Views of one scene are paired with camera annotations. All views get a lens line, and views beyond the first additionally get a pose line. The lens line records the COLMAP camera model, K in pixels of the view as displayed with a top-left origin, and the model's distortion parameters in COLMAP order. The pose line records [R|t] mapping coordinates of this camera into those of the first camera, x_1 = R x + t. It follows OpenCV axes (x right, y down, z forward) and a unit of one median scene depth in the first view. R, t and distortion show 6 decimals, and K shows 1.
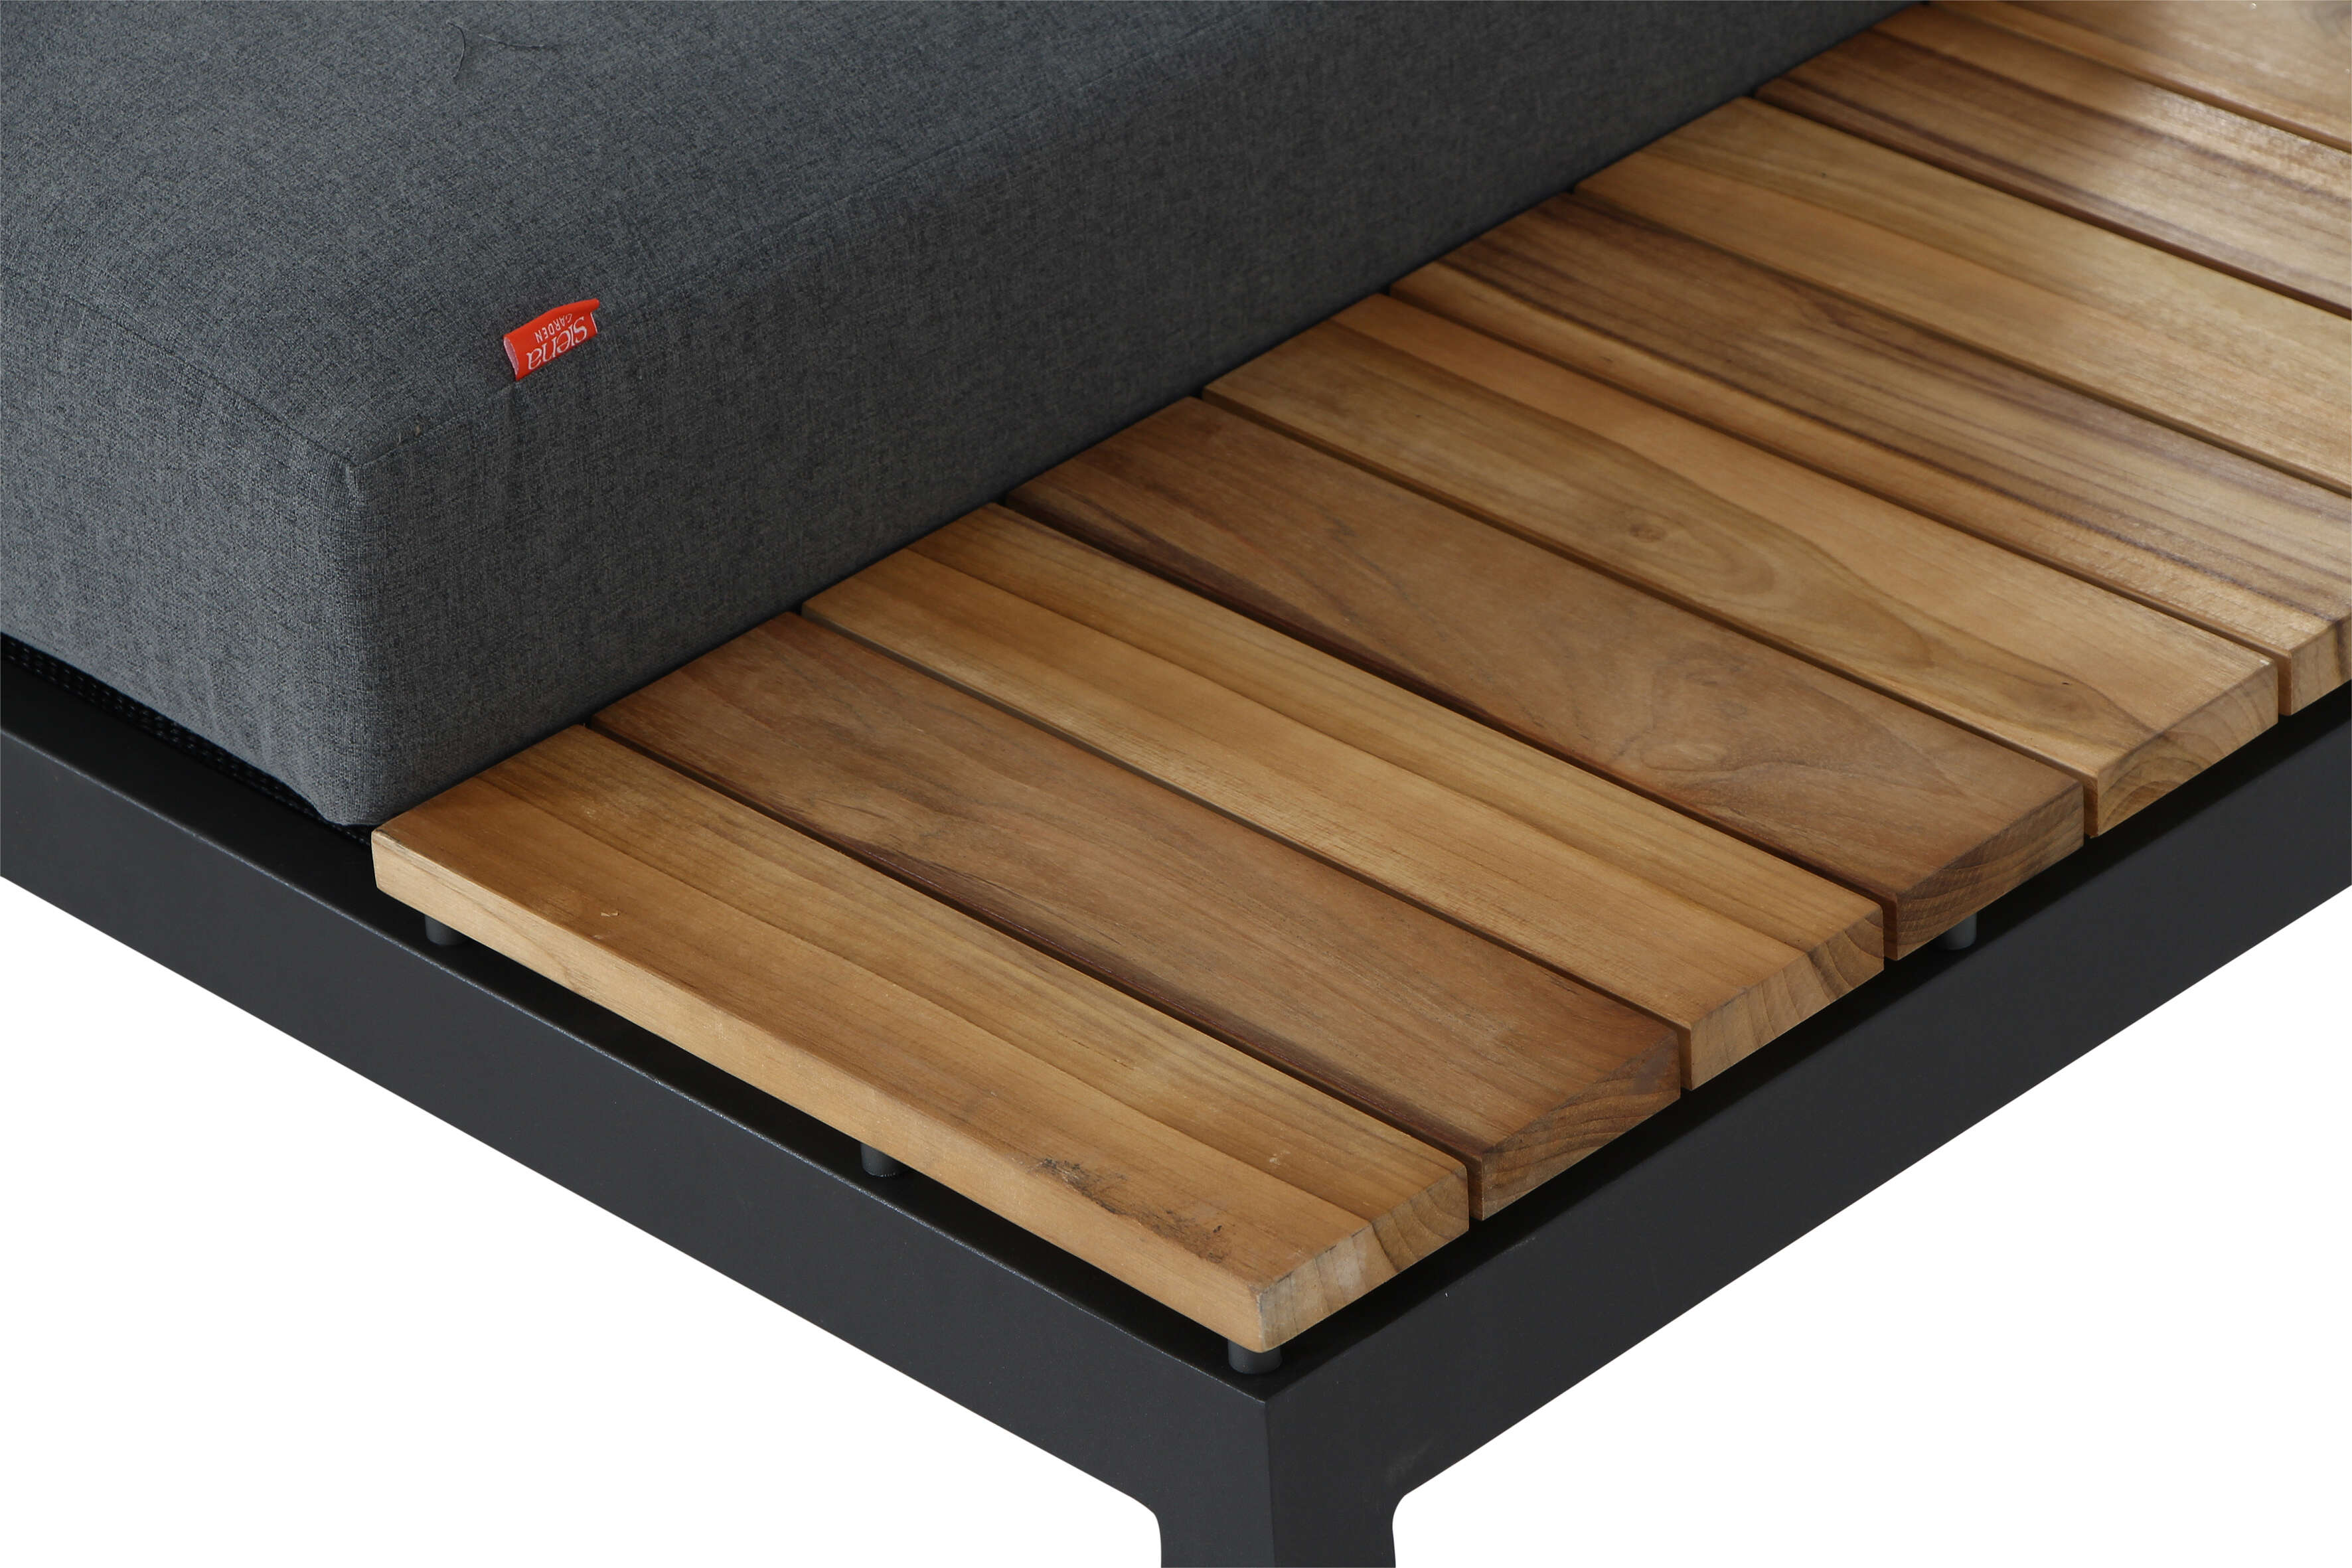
lens RADIAL K [[8805.0, 0, 1176.0], [0, 8805.0, 784.0], [0, 0, 1]] dist [0.993650, -3.444072]
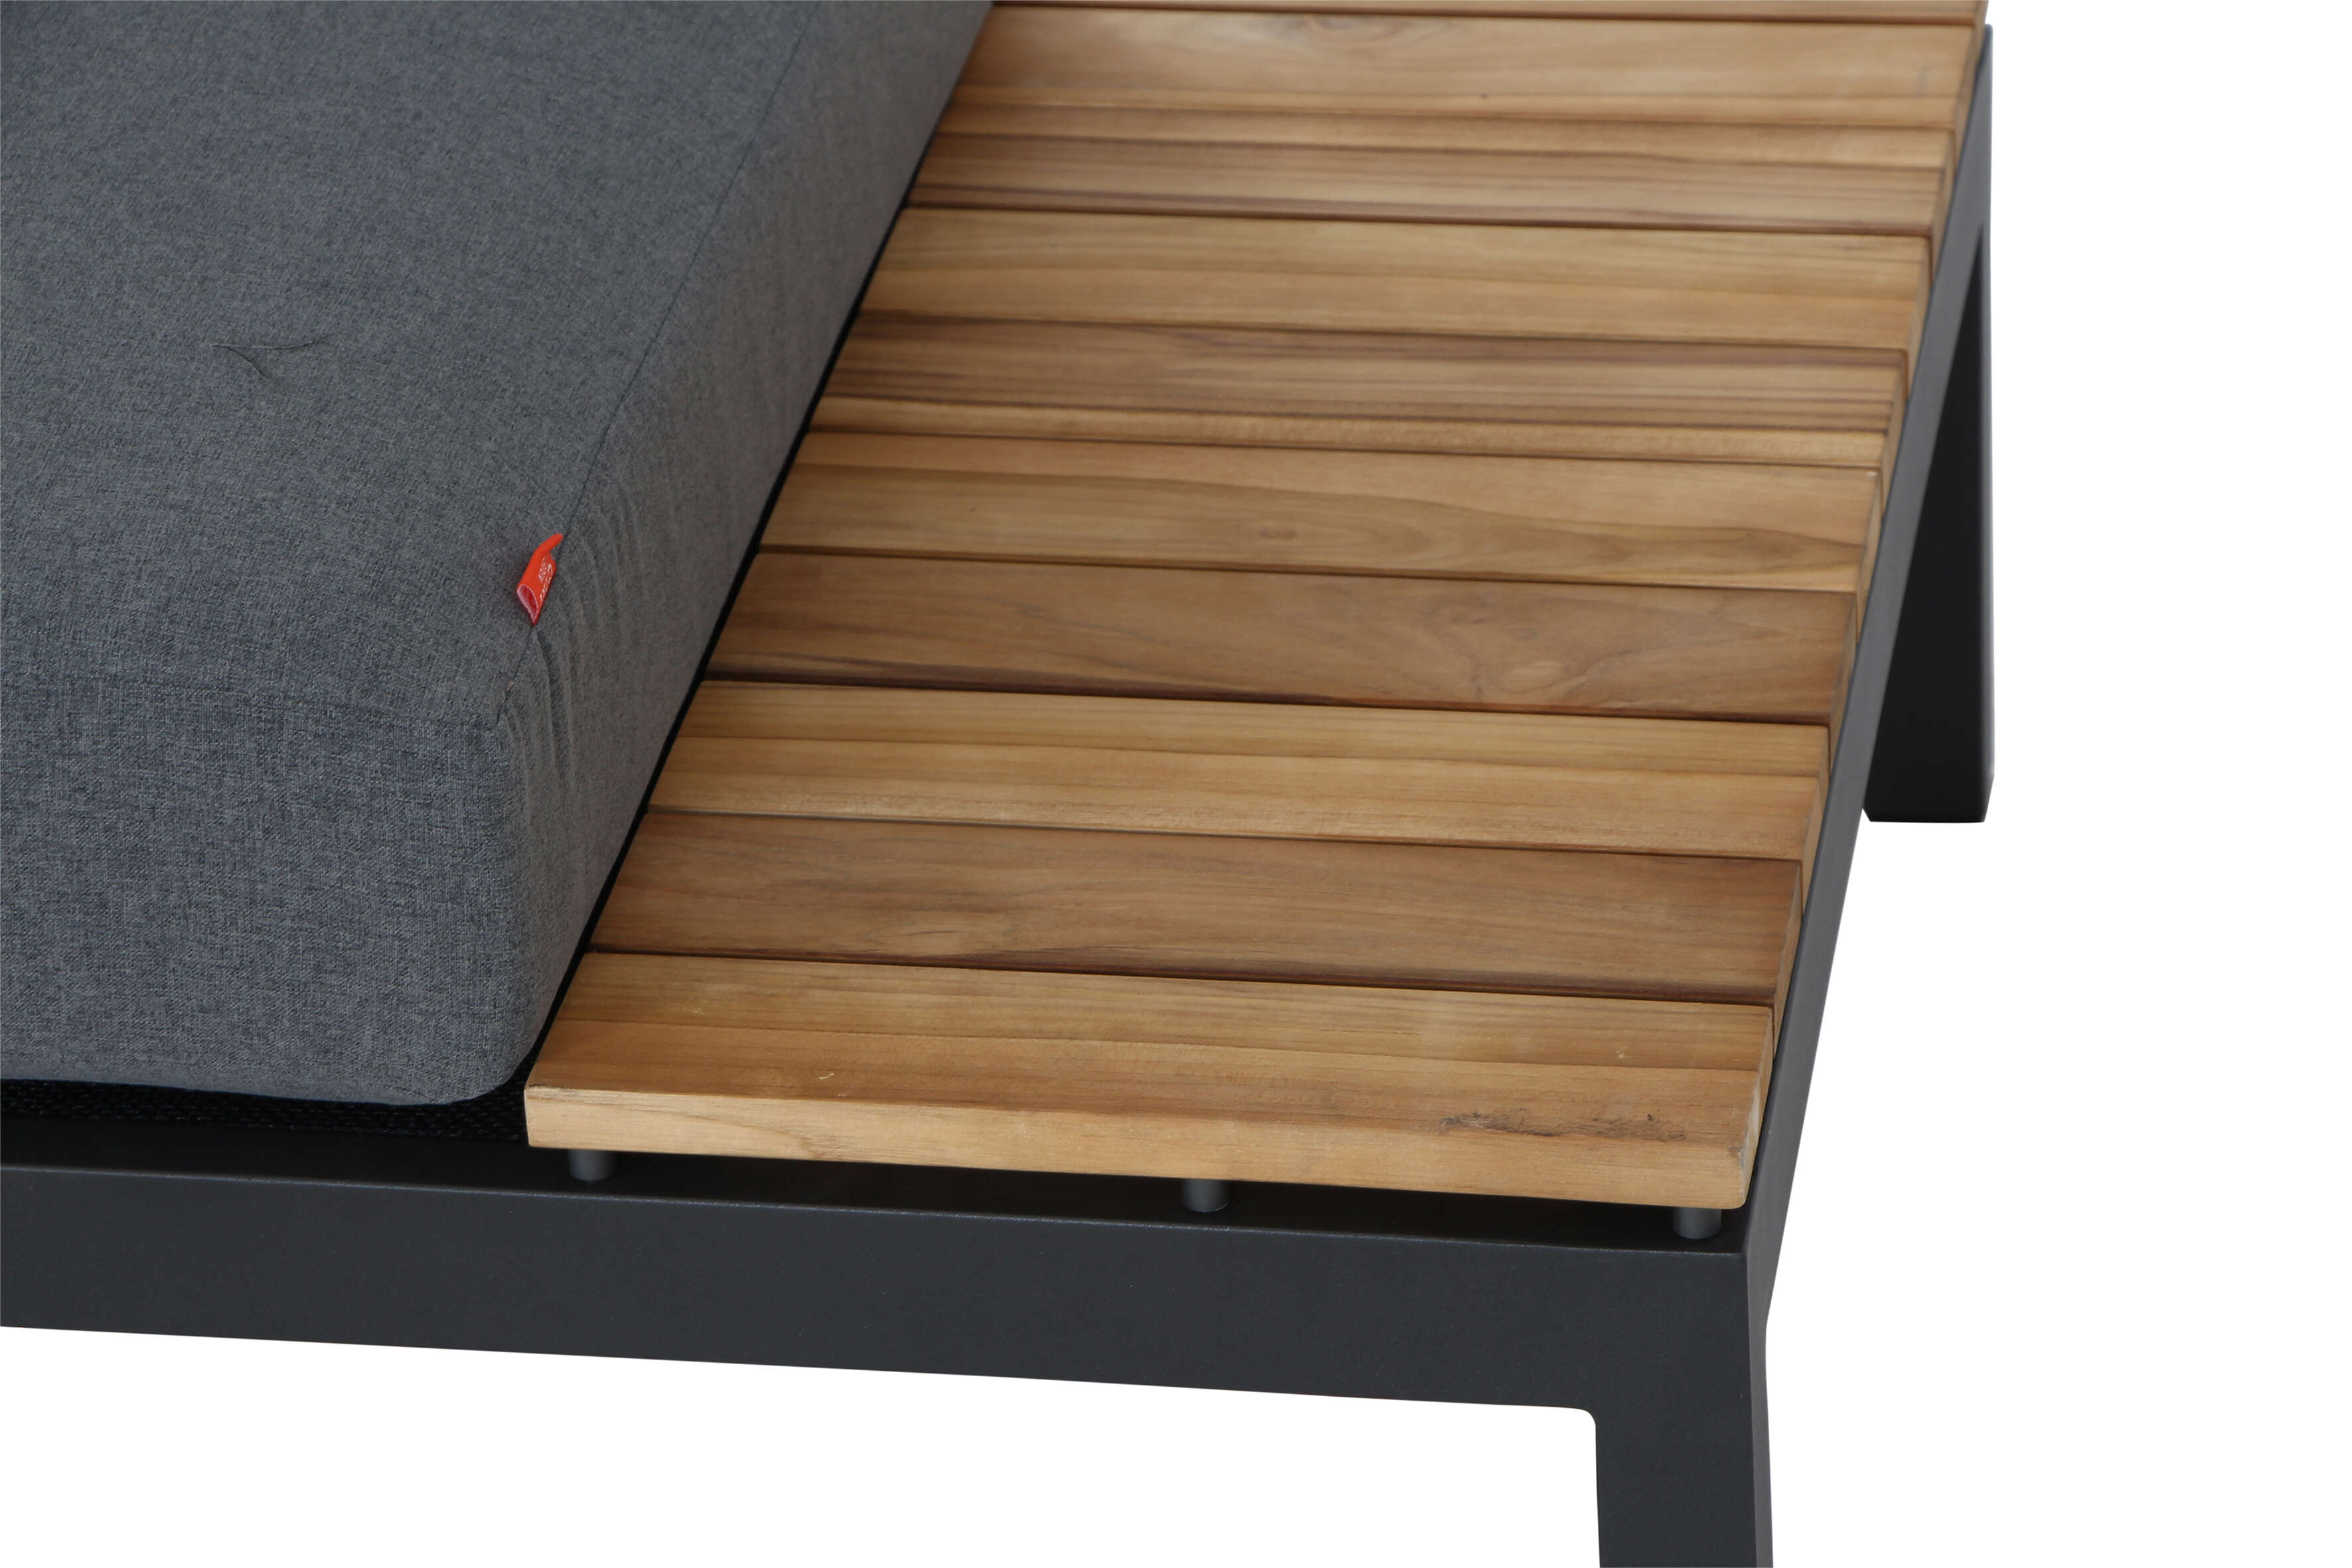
lens RADIAL K [[8805.0, 0, 1176.0], [0, 8805.0, 784.0], [0, 0, 1]] dist [0.993650, -3.444072]
pose [[0.813672, -0.269945, 0.514848, -0.541526], [0.302555, 0.952890, 0.021458, -0.027107], [-0.496386, 0.138309, 0.857013, 0.084990]]
